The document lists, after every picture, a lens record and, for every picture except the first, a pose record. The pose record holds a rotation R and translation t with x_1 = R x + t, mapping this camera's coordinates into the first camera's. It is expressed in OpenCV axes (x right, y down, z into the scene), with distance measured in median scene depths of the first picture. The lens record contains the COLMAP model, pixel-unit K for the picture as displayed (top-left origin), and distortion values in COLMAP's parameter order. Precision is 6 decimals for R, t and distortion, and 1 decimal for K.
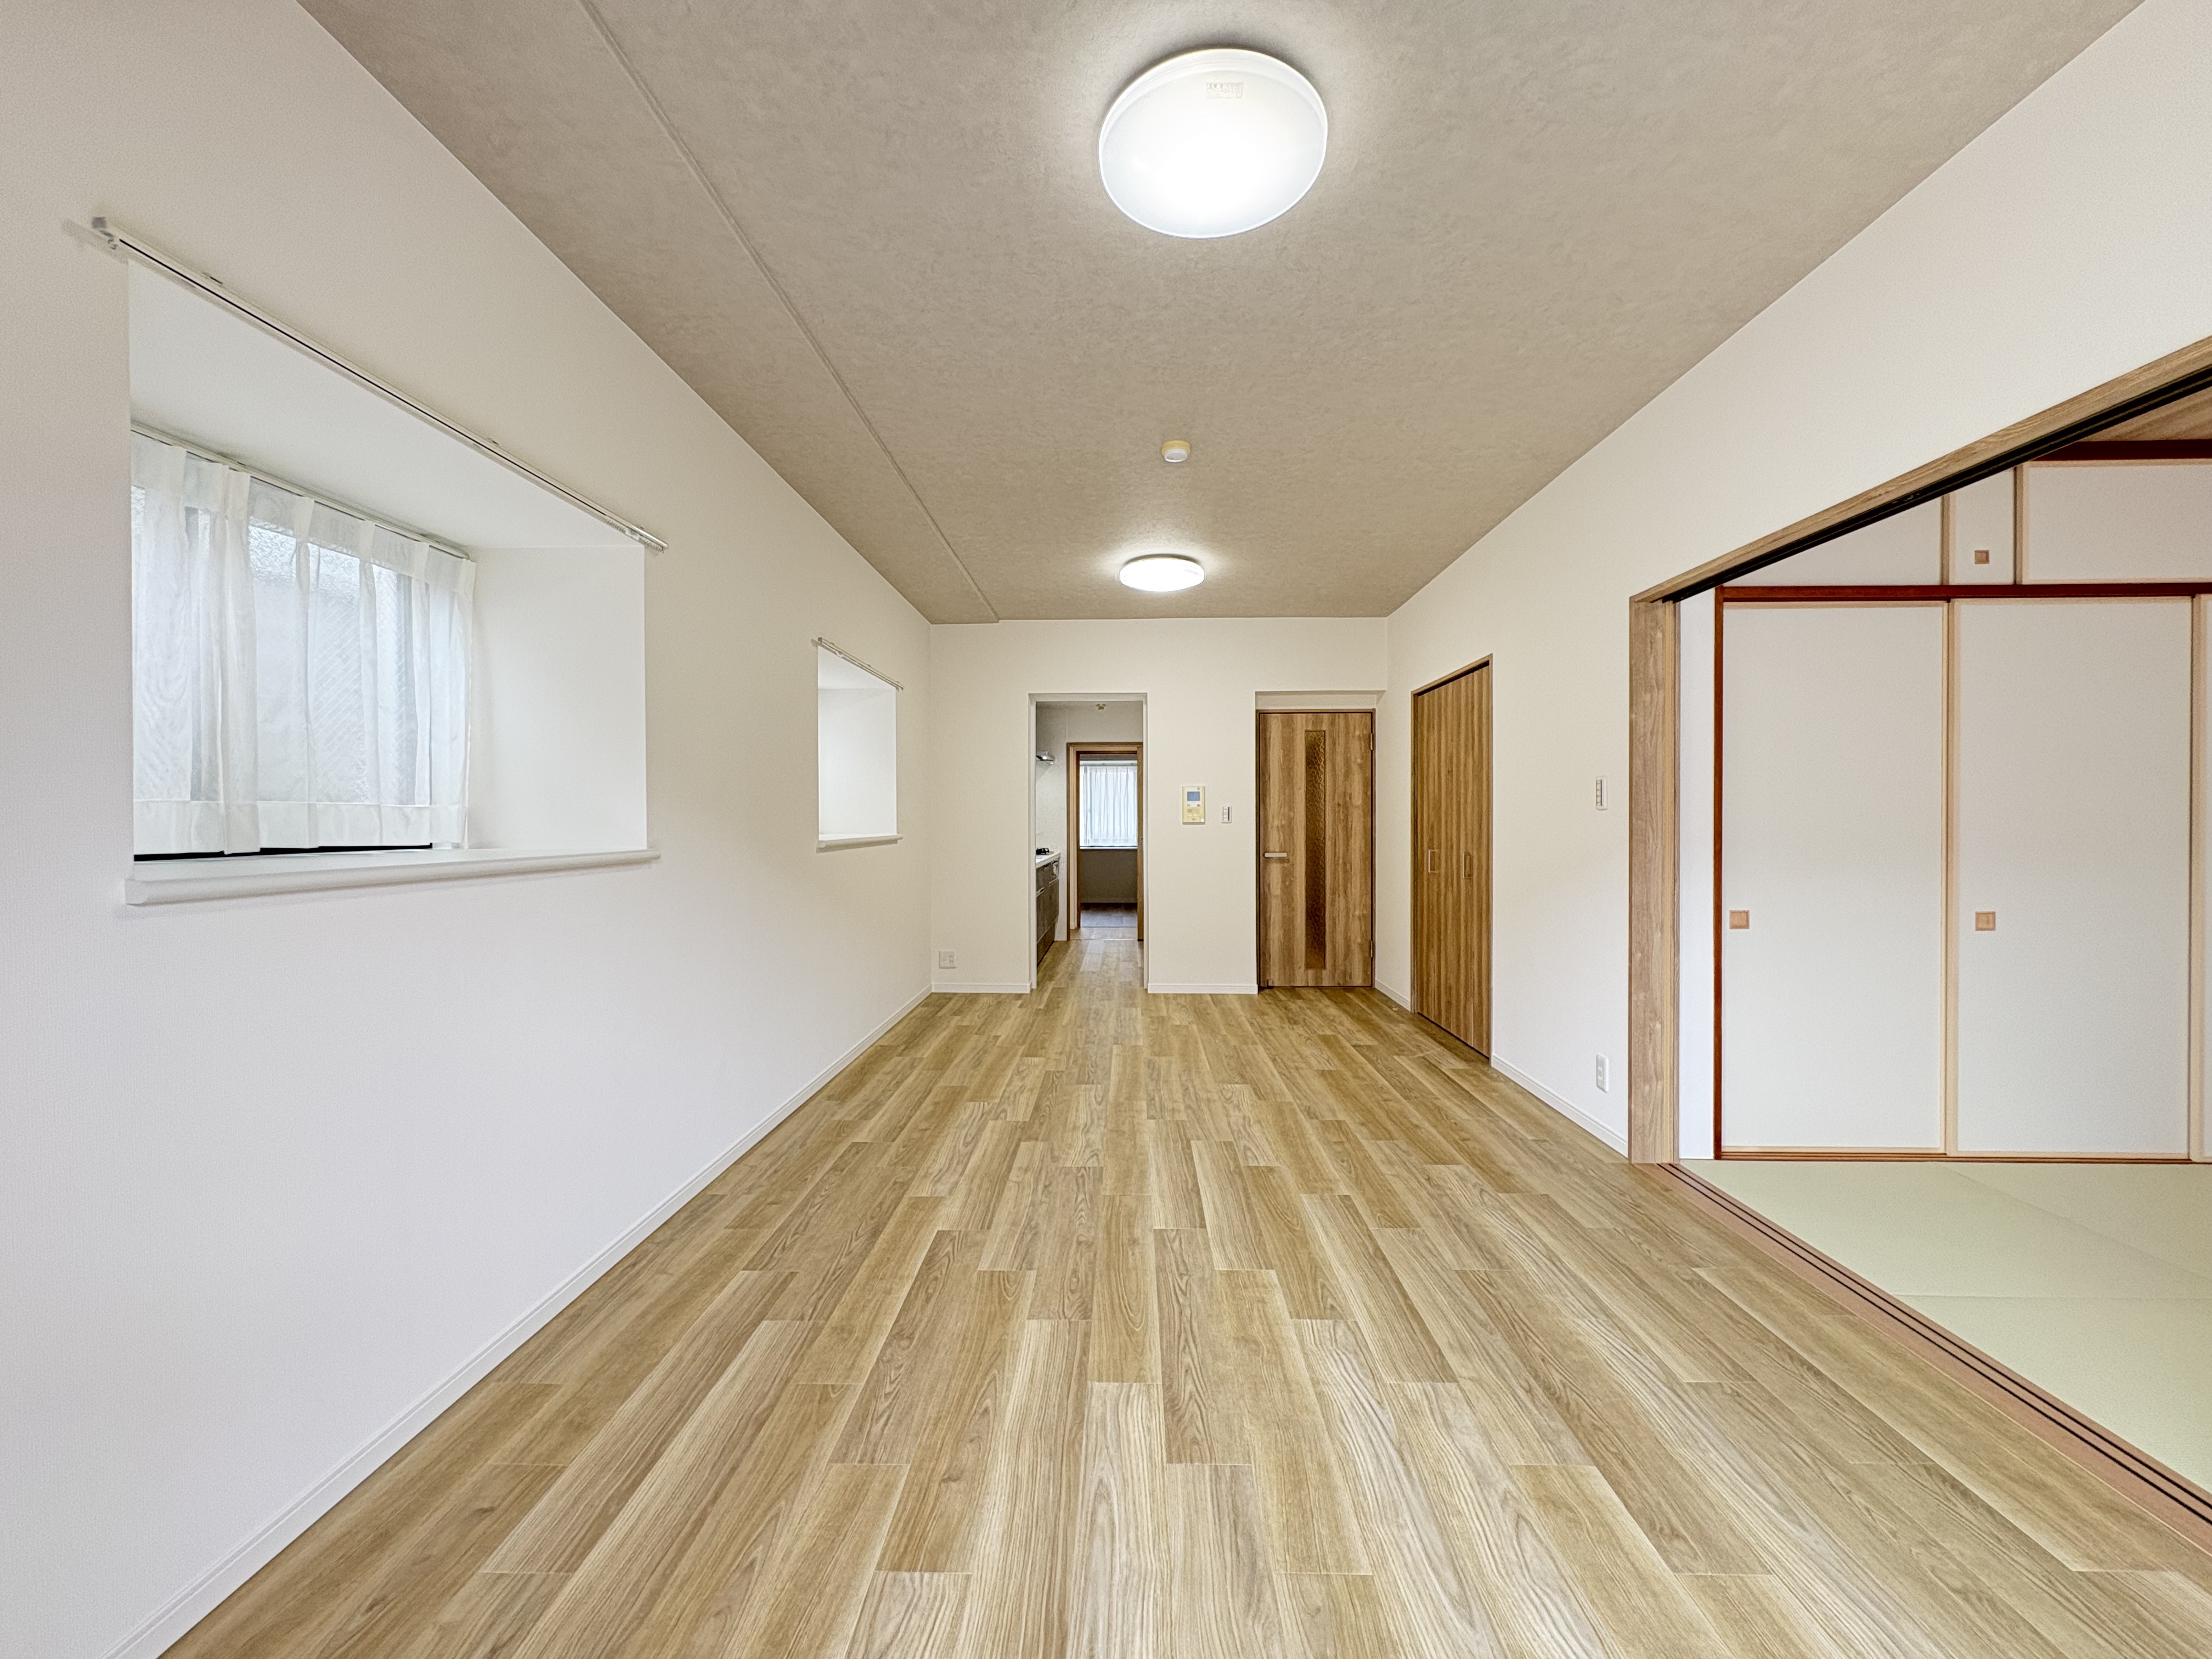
lens RADIAL K [[882.7, 0, 1106.0], [0, 882.7, 829.5], [0, 0, 1]] dist [0.002091, -0.000175]
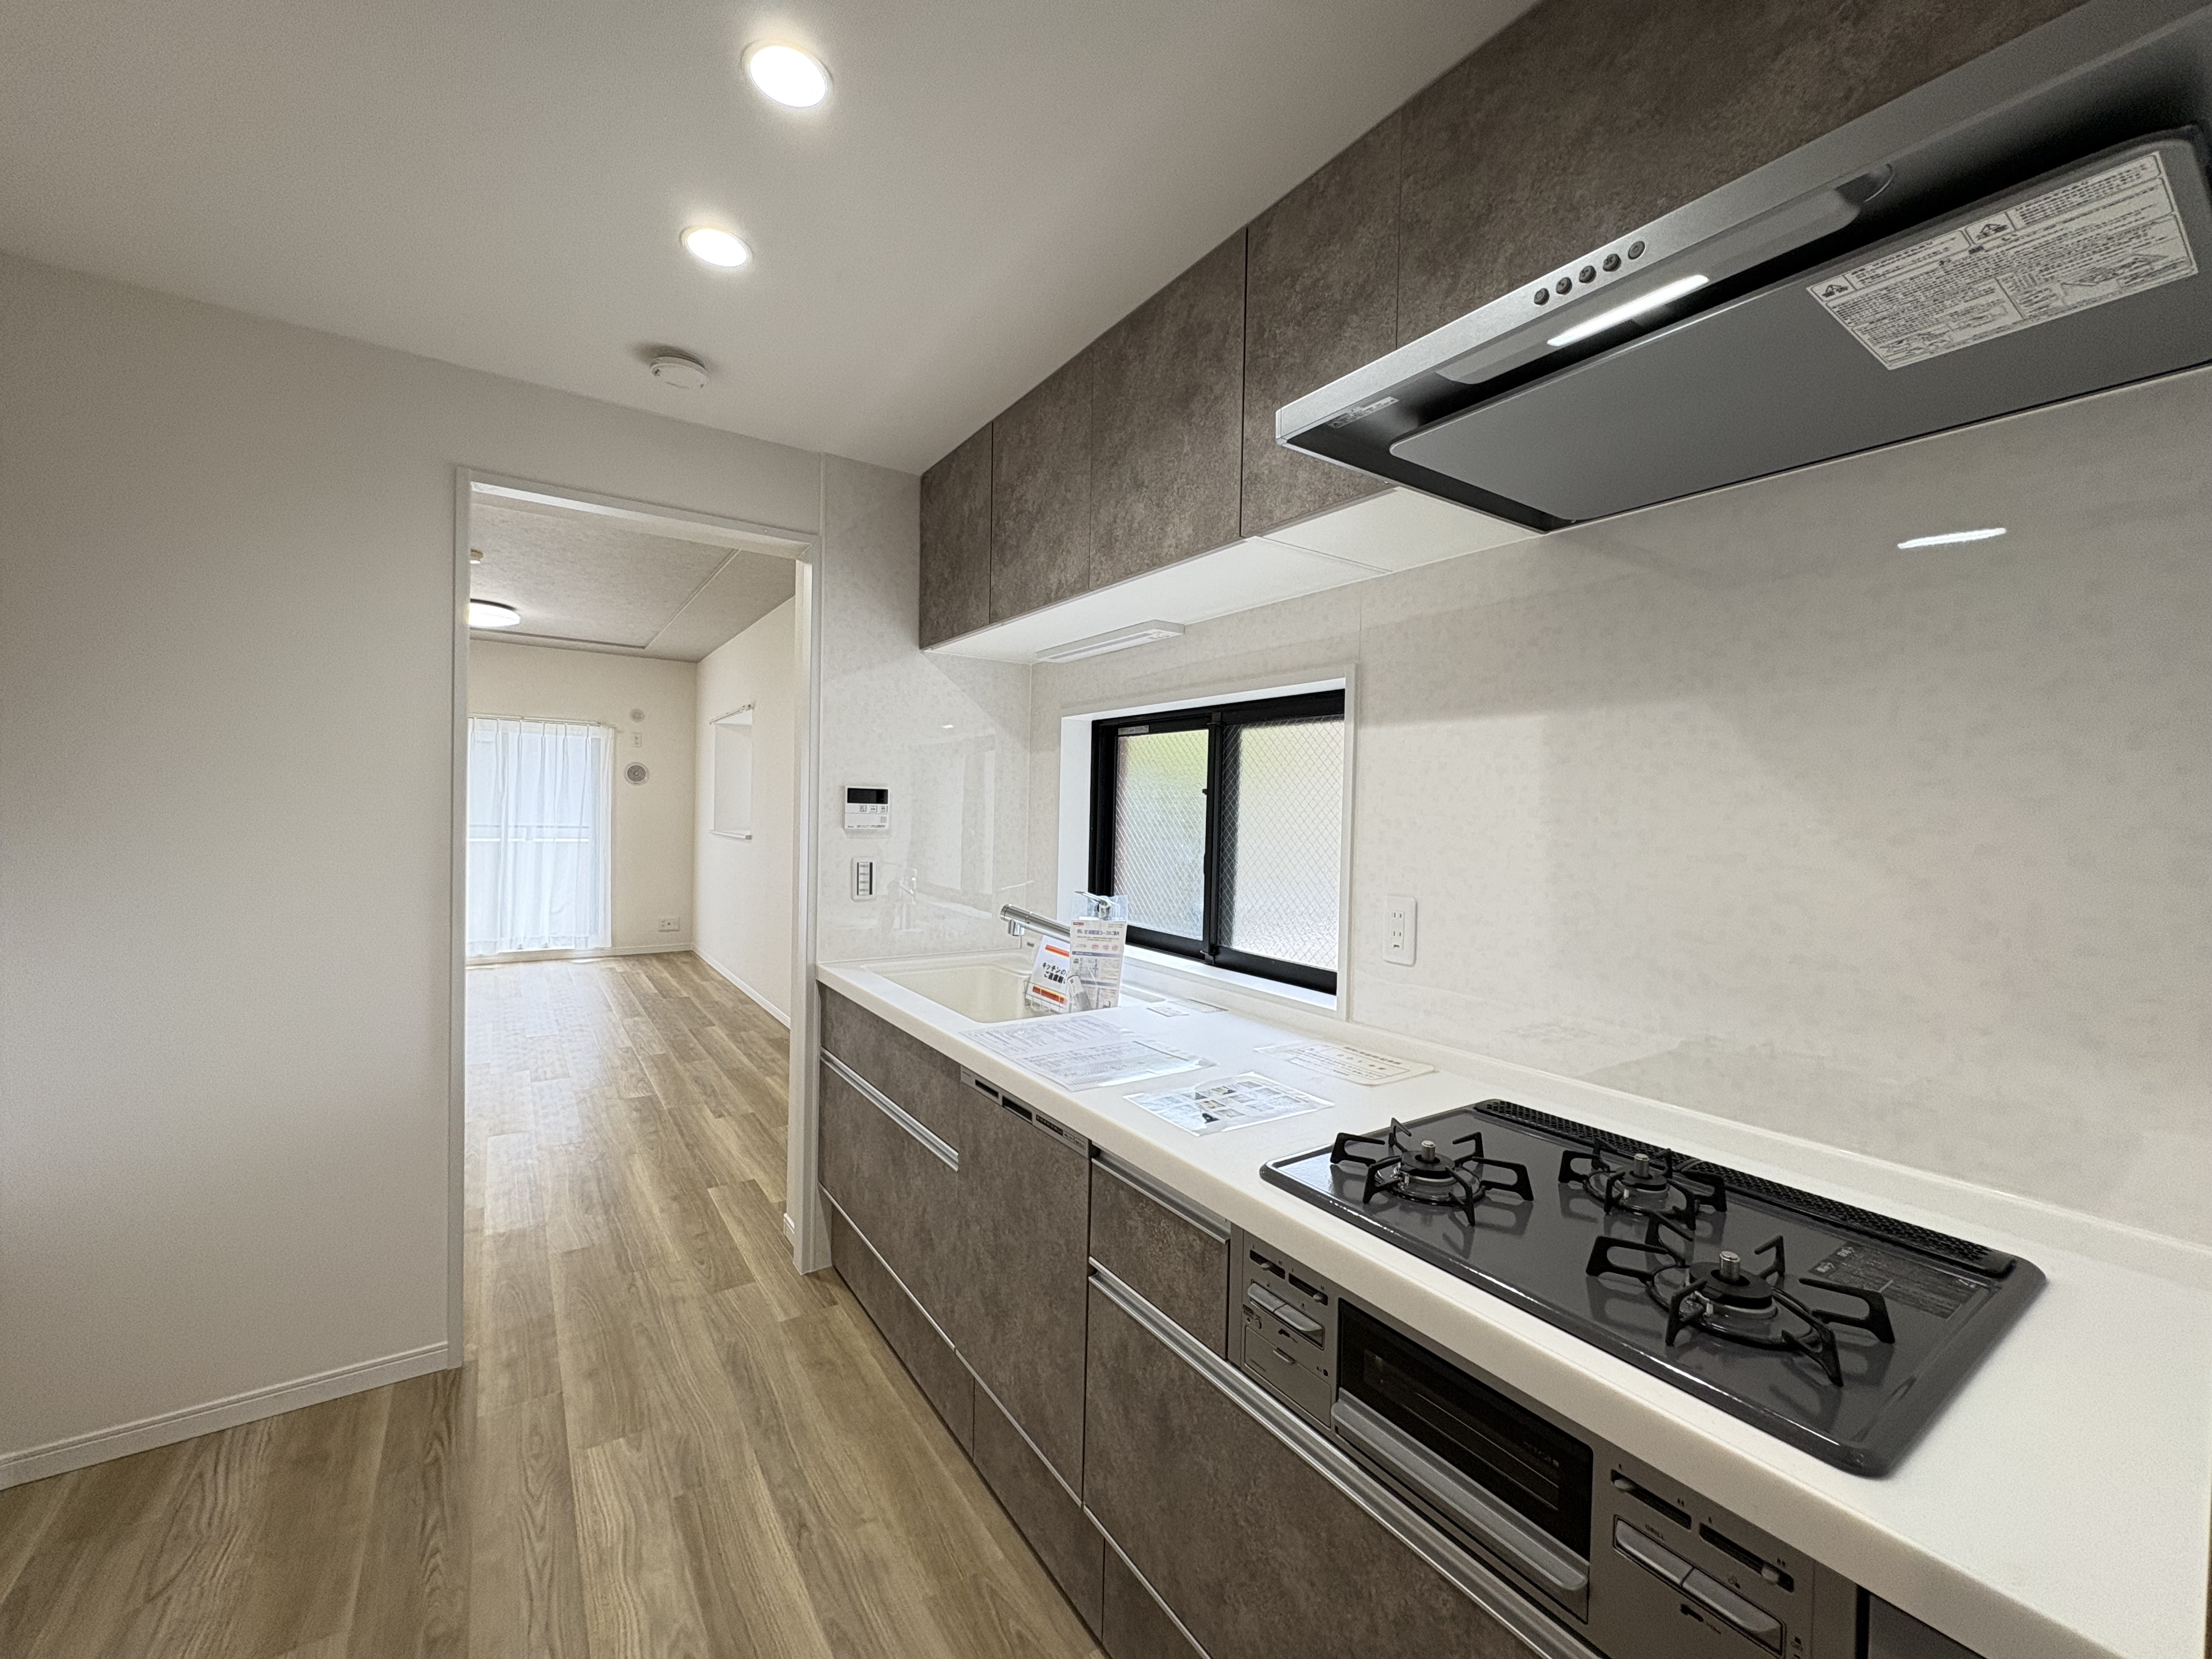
lens RADIAL K [[882.7, 0, 1106.0], [0, 882.7, 829.5], [0, 0, 1]] dist [0.002091, -0.000175]
pose [[-0.809444, -0.002345, -0.587193, 0.083256], [-0.024252, 0.999272, 0.029441, -0.066255], [0.586697, 0.038072, -0.808911, 2.721483]]
